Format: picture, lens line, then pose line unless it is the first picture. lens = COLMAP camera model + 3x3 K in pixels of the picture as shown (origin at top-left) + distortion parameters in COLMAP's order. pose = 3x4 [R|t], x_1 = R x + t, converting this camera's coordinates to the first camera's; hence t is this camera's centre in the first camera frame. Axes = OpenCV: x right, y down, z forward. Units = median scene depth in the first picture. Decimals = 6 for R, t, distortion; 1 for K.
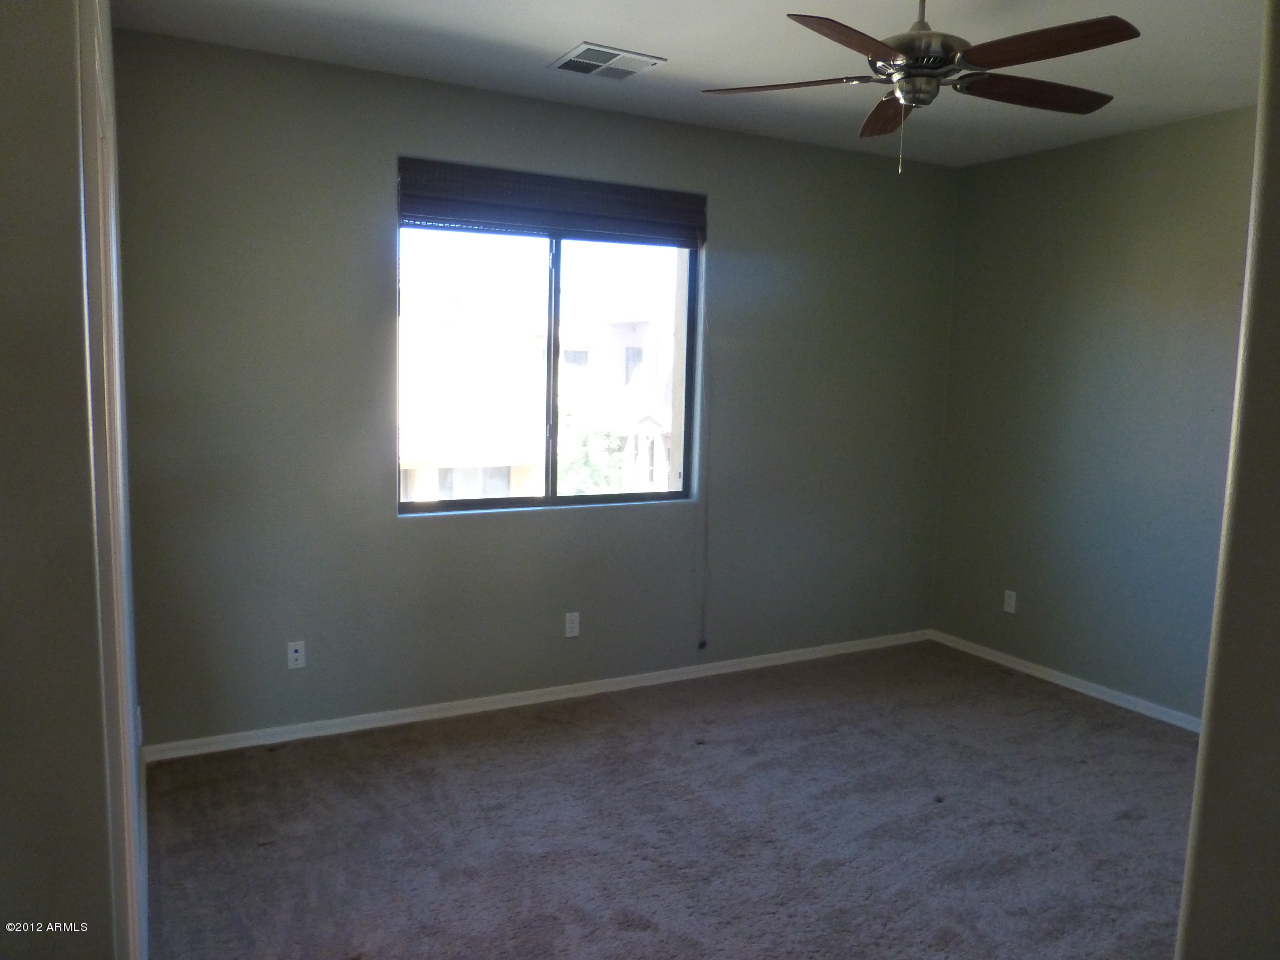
lens RADIAL K [[920.8, 0, 647.0], [0, 920.8, 474.7], [0, 0, 1]] dist [-0.021886, 0.002022]
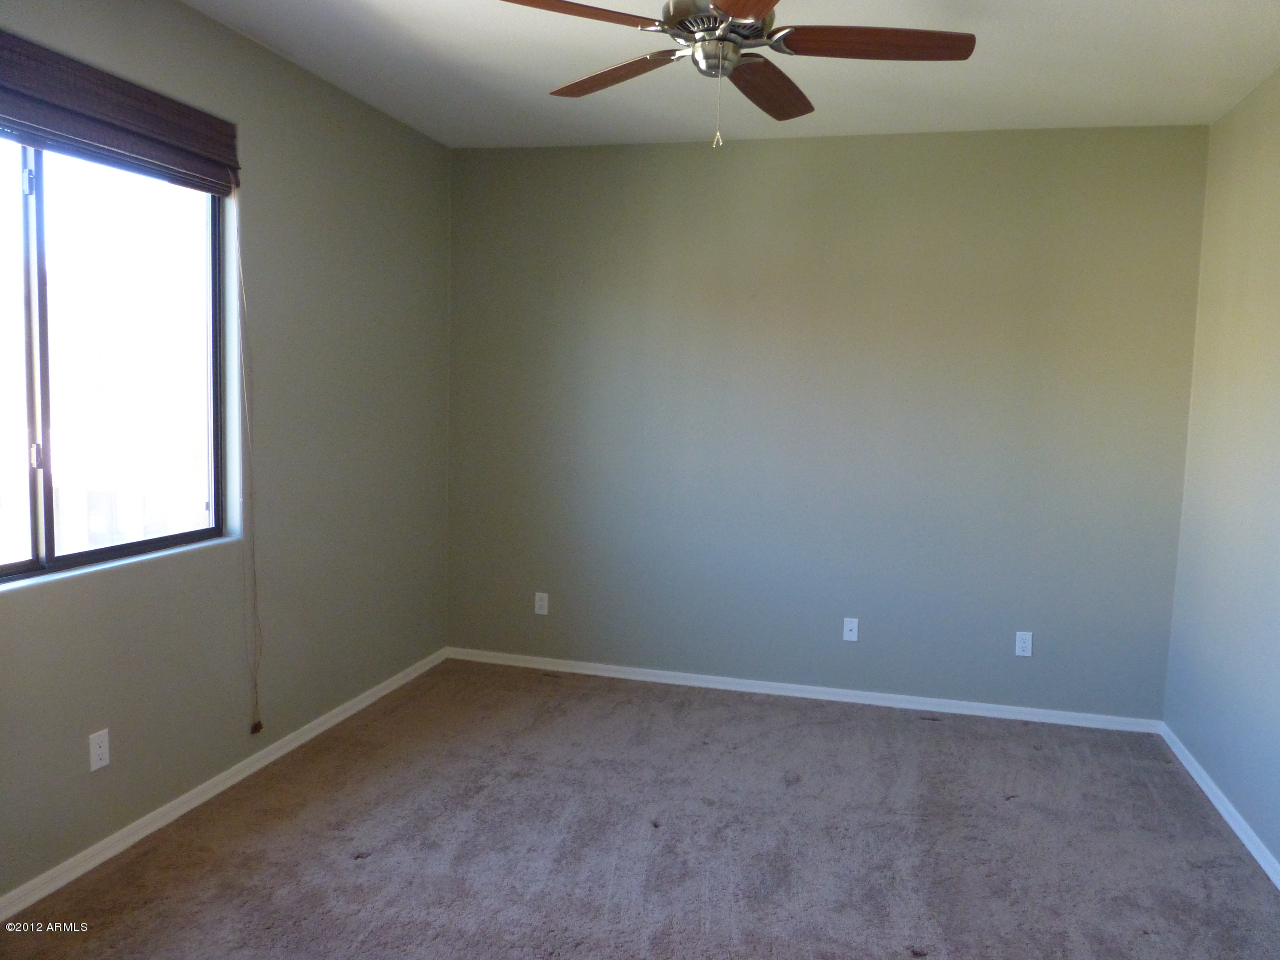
lens RADIAL K [[920.8, 0, 647.0], [0, 920.8, 474.7], [0, 0, 1]] dist [-0.021886, 0.002022]
pose [[0.677435, -0.063399, 0.732845, -0.296596], [0.057958, 0.997782, 0.032744, -0.031311], [-0.733296, 0.020292, 0.679607, 0.291454]]
